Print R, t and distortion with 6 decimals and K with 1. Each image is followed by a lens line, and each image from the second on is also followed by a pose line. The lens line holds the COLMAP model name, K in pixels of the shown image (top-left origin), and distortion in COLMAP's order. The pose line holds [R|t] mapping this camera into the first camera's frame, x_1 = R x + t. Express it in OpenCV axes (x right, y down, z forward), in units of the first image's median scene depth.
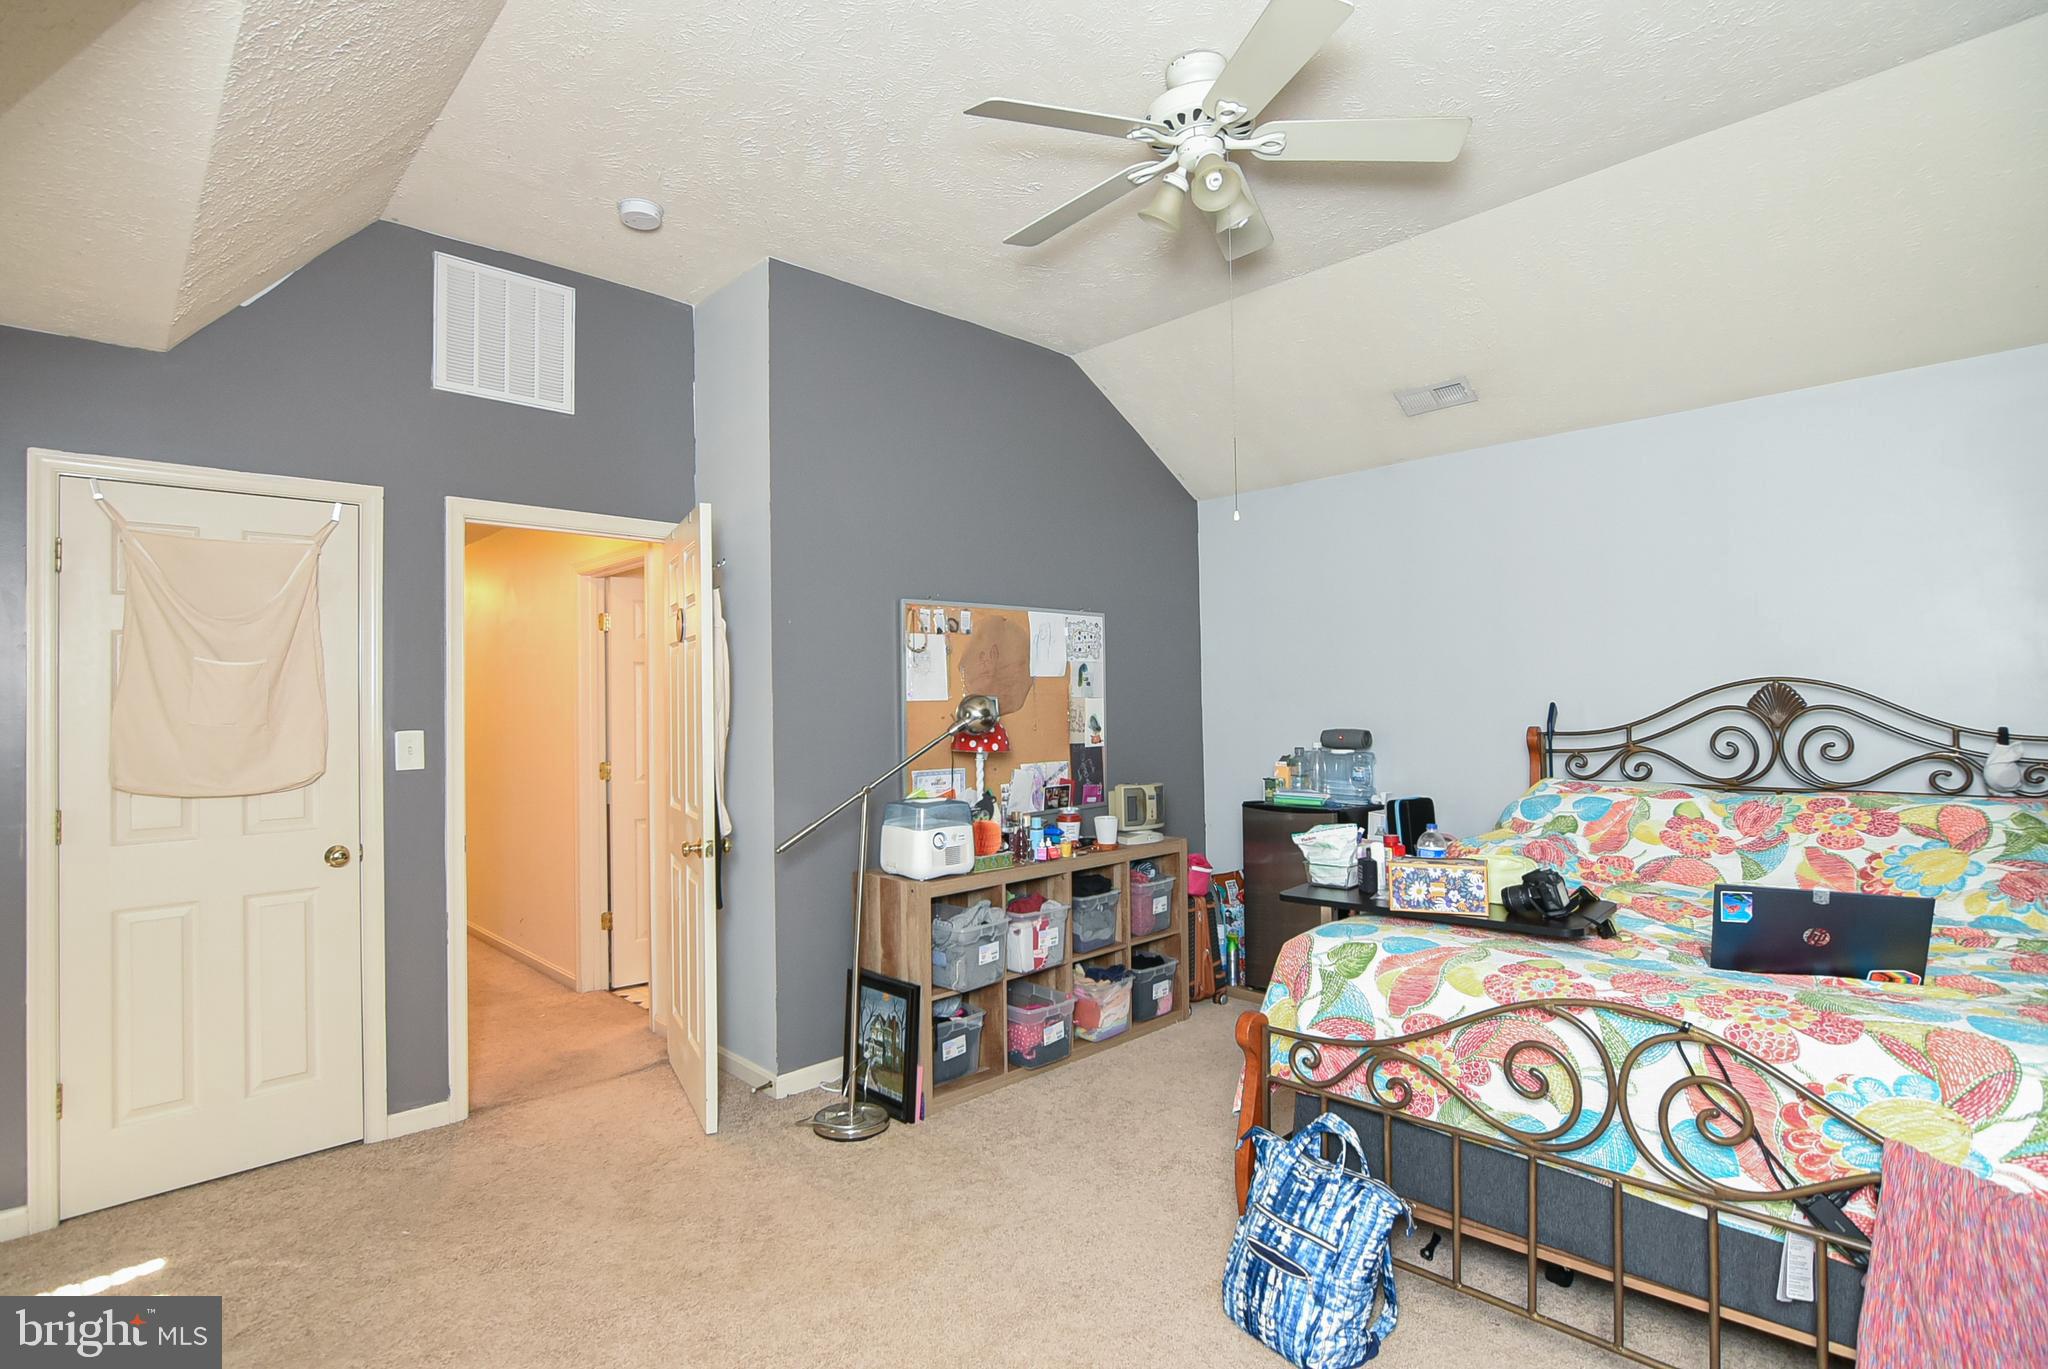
lens RADIAL K [[1014.1, 0, 1020.6], [0, 1014.1, 689.7], [0, 0, 1]] dist [-0.022658, 0.007257]
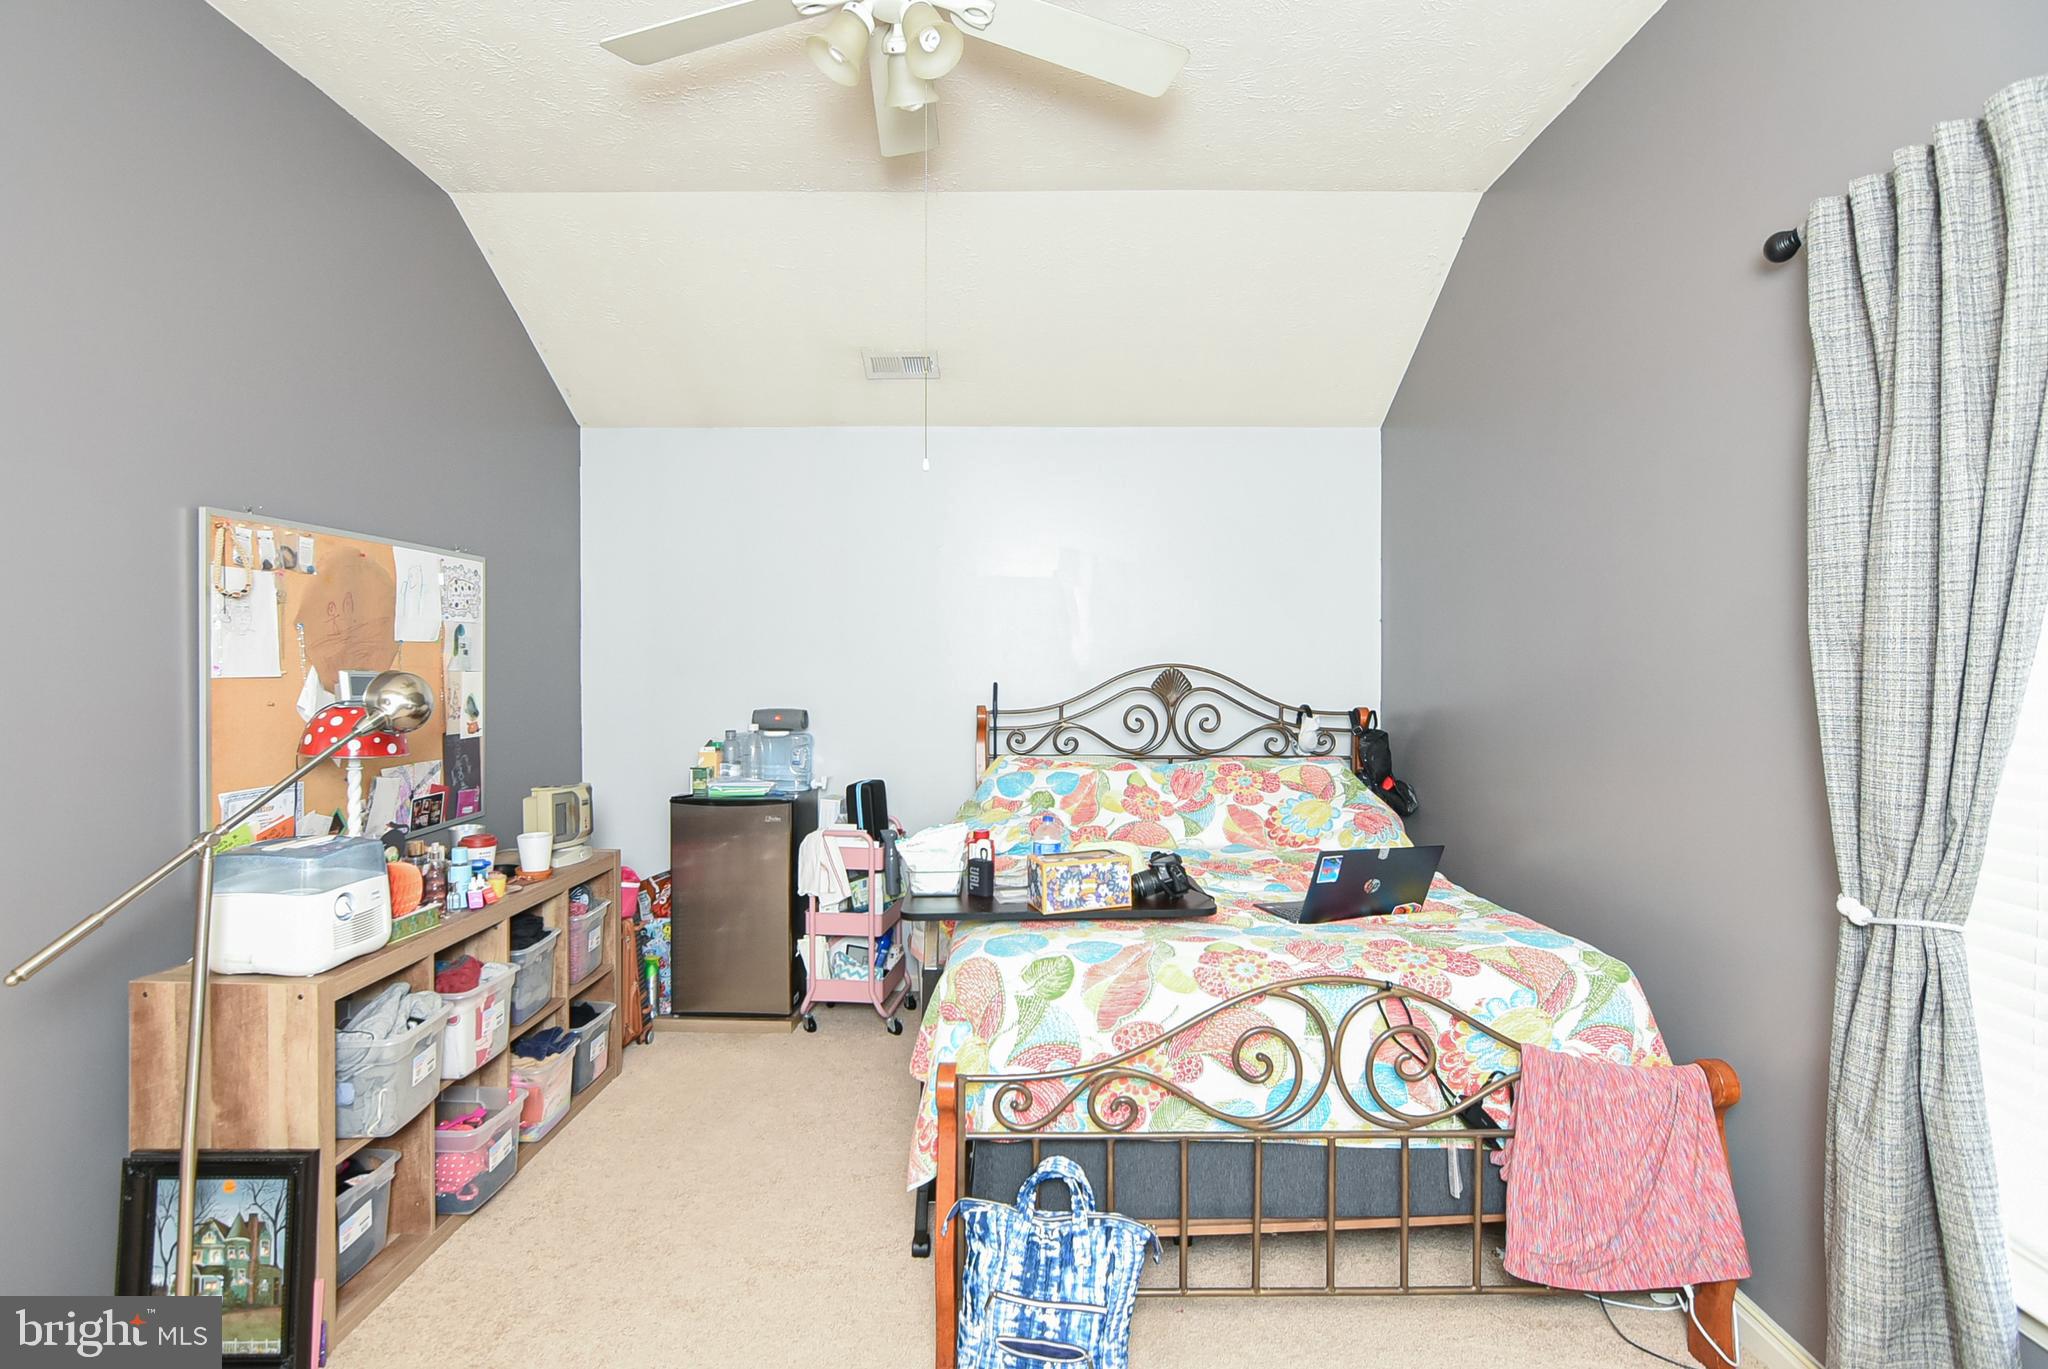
lens RADIAL K [[1014.1, 0, 1043.2], [0, 1014.1, 677.2], [0, 0, 1]] dist [-0.022658, 0.007257]
pose [[0.691168, 0.004746, 0.722678, -0.246121], [-0.022559, 0.999633, 0.015010, -0.011572], [-0.722342, -0.026678, 0.691021, 0.287492]]
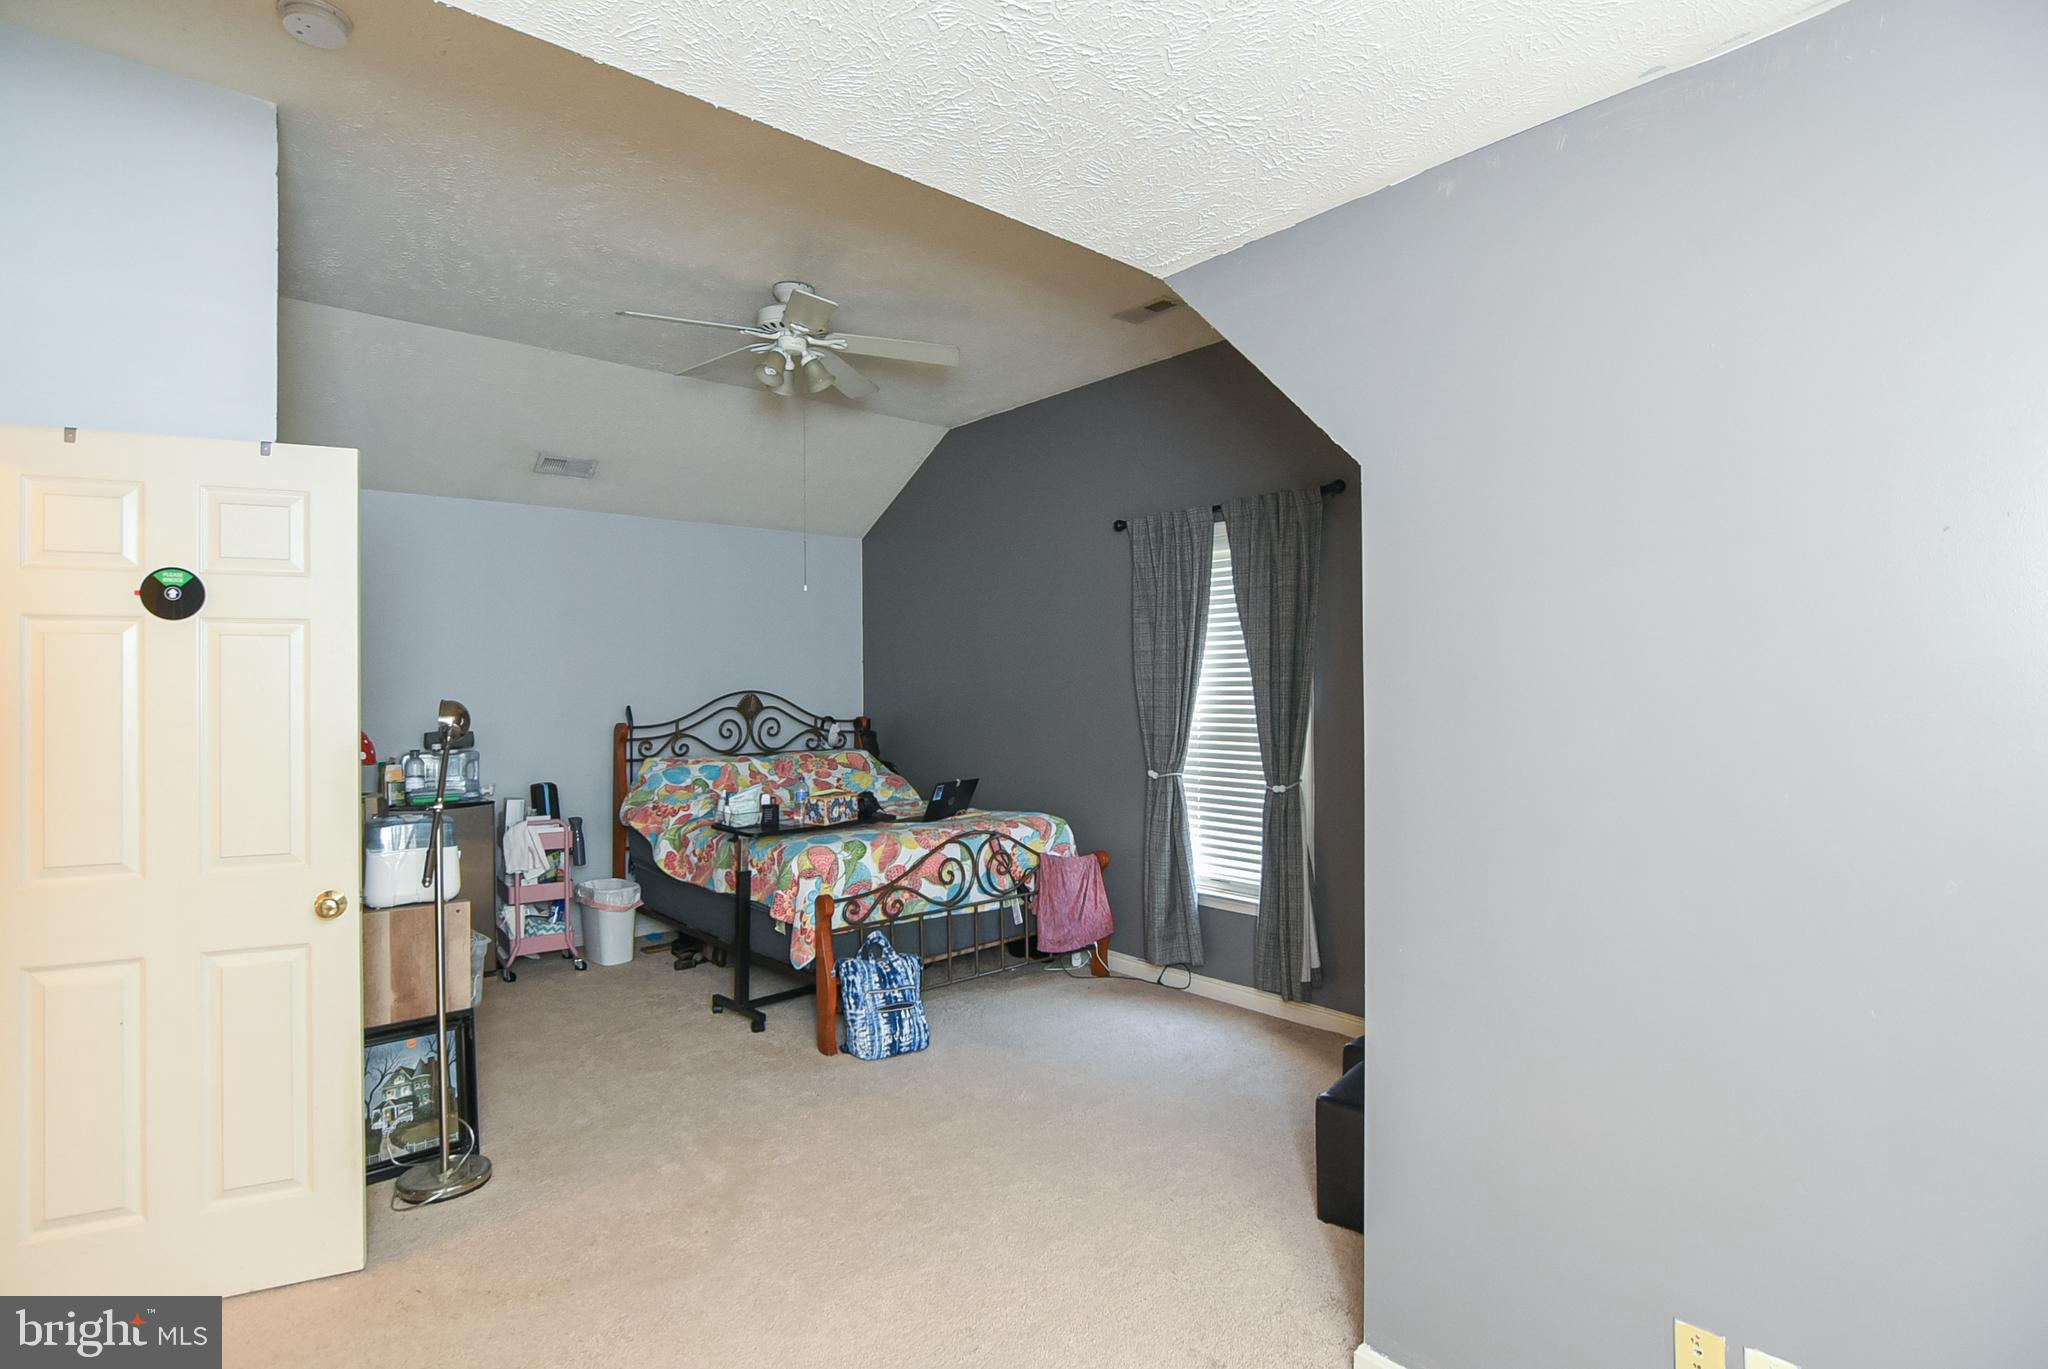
lens RADIAL K [[1014.1, 0, 1035.9], [0, 1014.1, 690.2], [0, 0, 1]] dist [-0.022658, 0.007257]
pose [[0.031698, 0.010539, 0.999442, -1.075681], [-0.008020, 0.999915, -0.010290, 0.001489], [-0.999465, -0.007689, 0.031780, 0.466603]]
